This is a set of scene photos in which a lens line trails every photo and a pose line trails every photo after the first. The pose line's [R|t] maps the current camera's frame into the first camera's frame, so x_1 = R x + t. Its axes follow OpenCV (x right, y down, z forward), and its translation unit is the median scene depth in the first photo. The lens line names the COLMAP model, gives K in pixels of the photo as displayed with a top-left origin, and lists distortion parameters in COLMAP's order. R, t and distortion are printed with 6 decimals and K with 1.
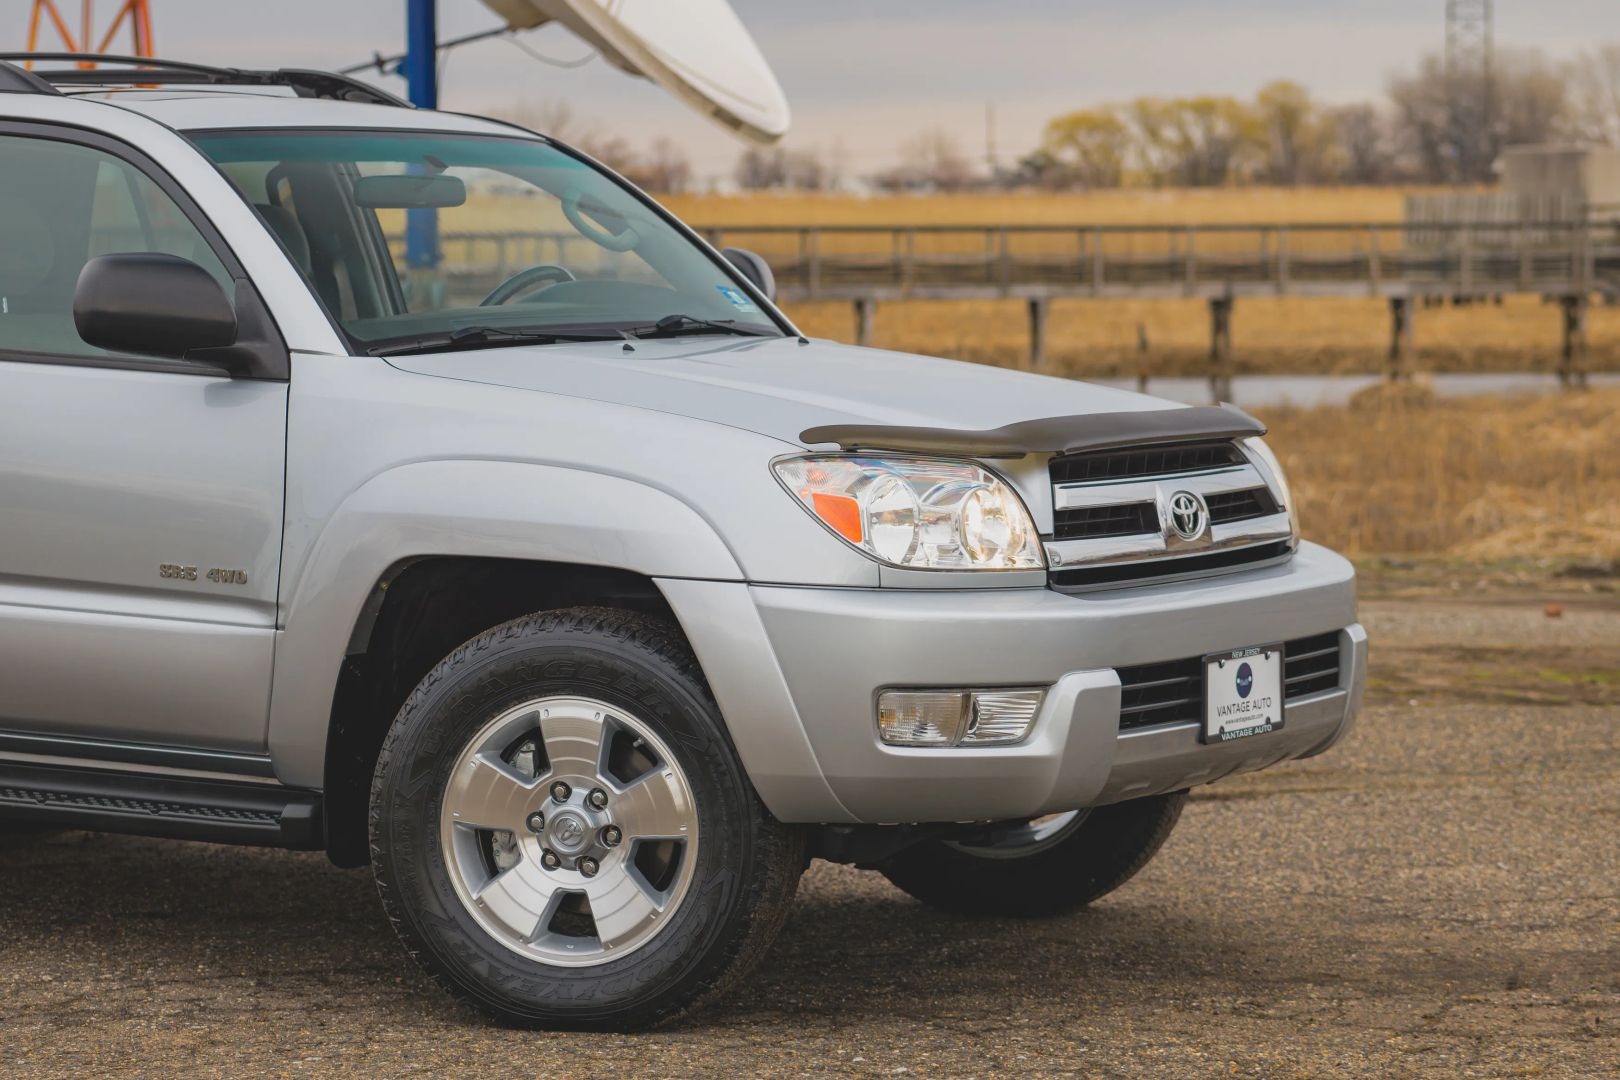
lens RADIAL K [[4576.1, 0, 810.0], [0, 4576.1, 540.0], [0, 0, 1]] dist [0.033992, -0.326457]
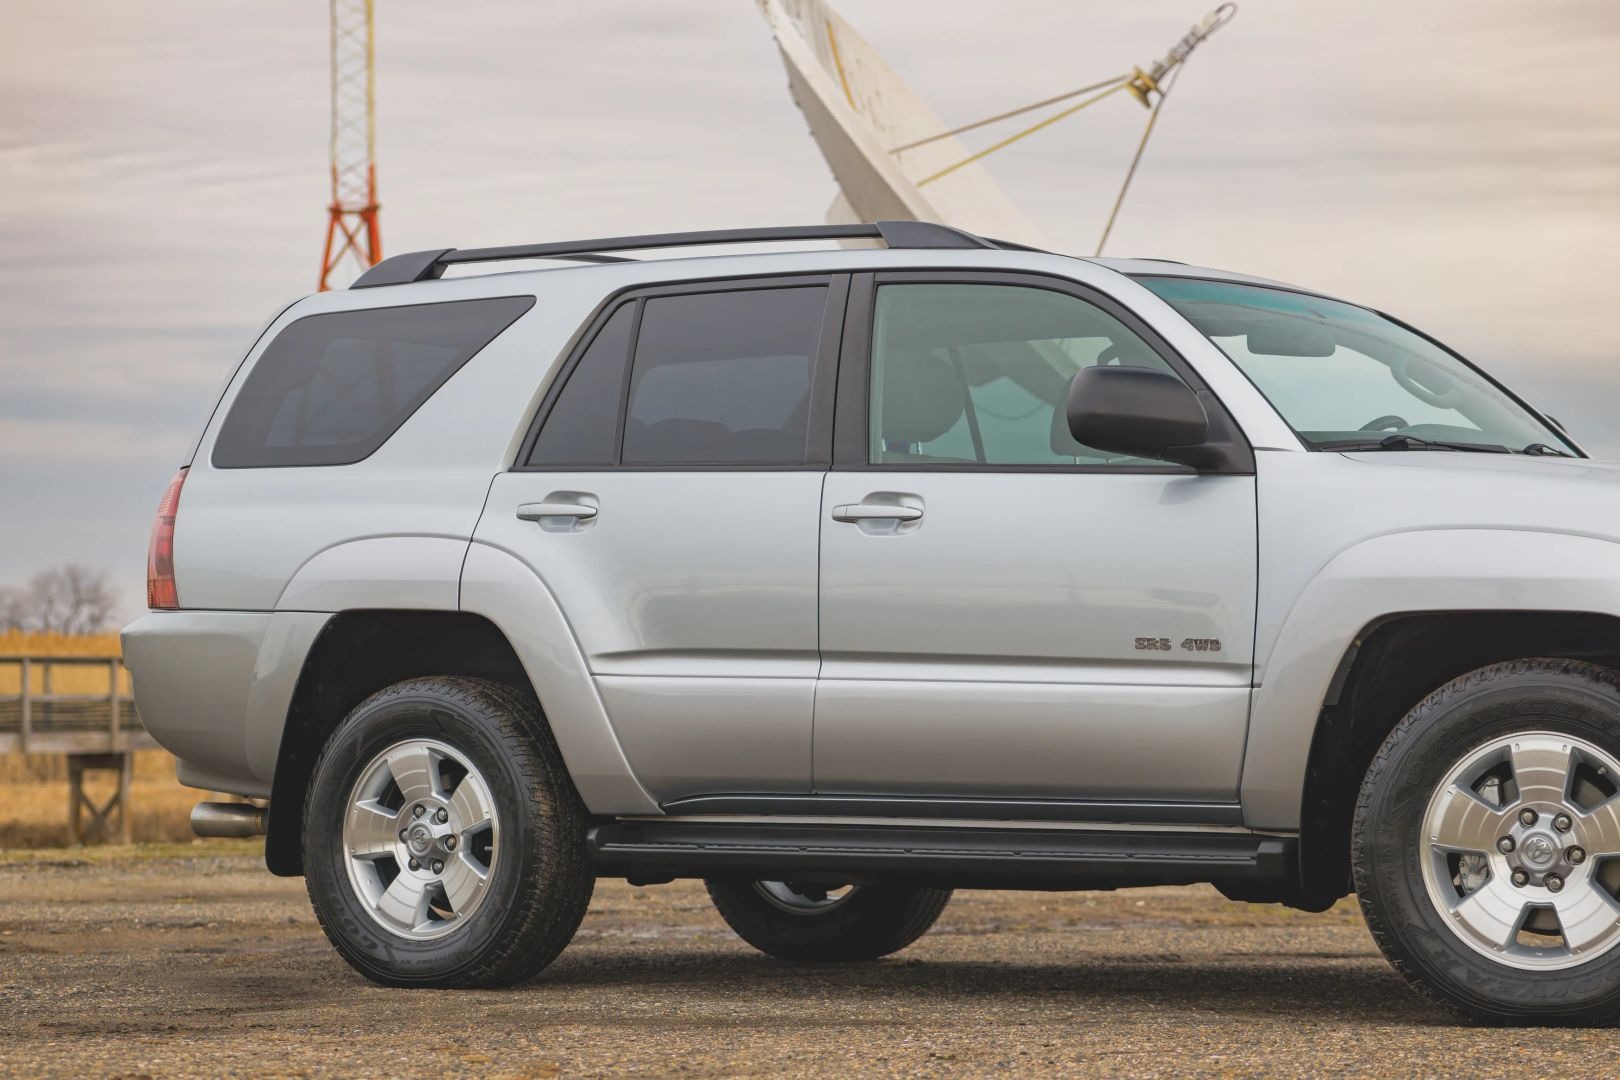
lens RADIAL K [[4576.1, 0, 810.0], [0, 4576.1, 540.0], [0, 0, 1]] dist [0.033992, -0.326457]
pose [[0.999447, -0.001351, -0.033234, -0.194566], [-0.002163, 0.994417, -0.105500, 0.106684], [0.033191, 0.105514, 0.993864, -0.143475]]
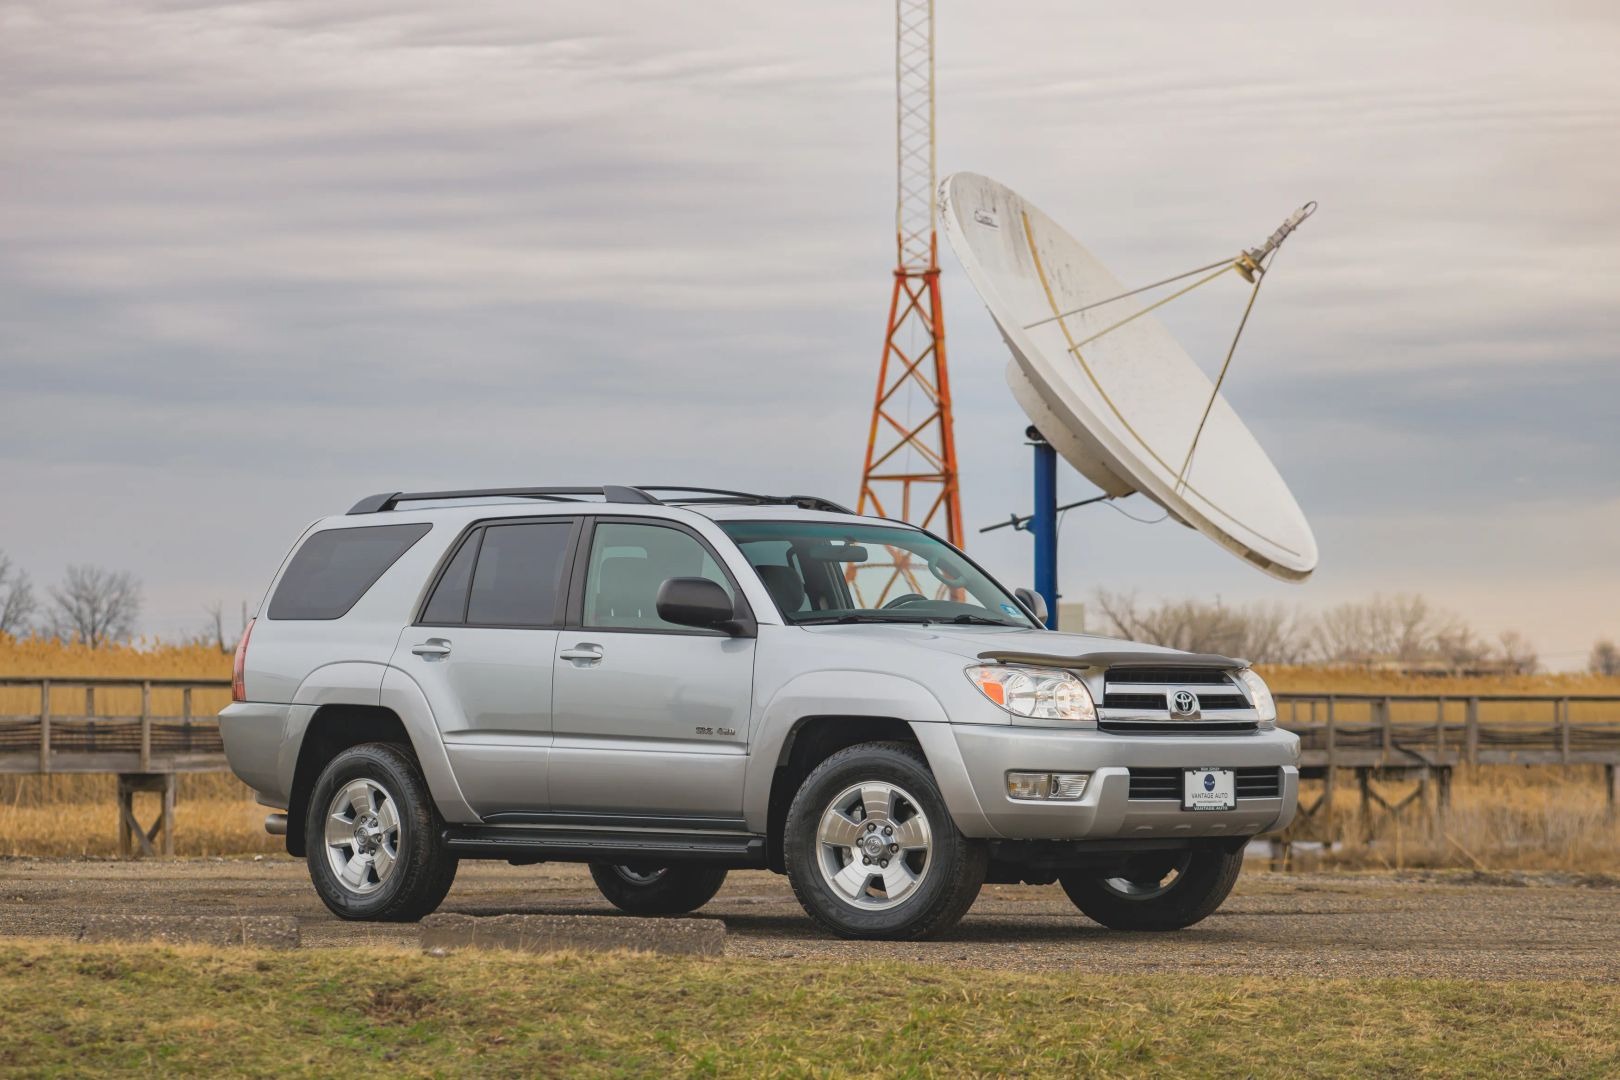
lens RADIAL K [[4576.1, 0, 810.0], [0, 4576.1, 540.0], [0, 0, 1]] dist [0.033992, -0.326457]
pose [[0.982306, -0.002667, -0.187265, 0.310984], [-0.017597, 0.994161, -0.106463, 0.147571], [0.186456, 0.107874, 0.976523, -1.069128]]
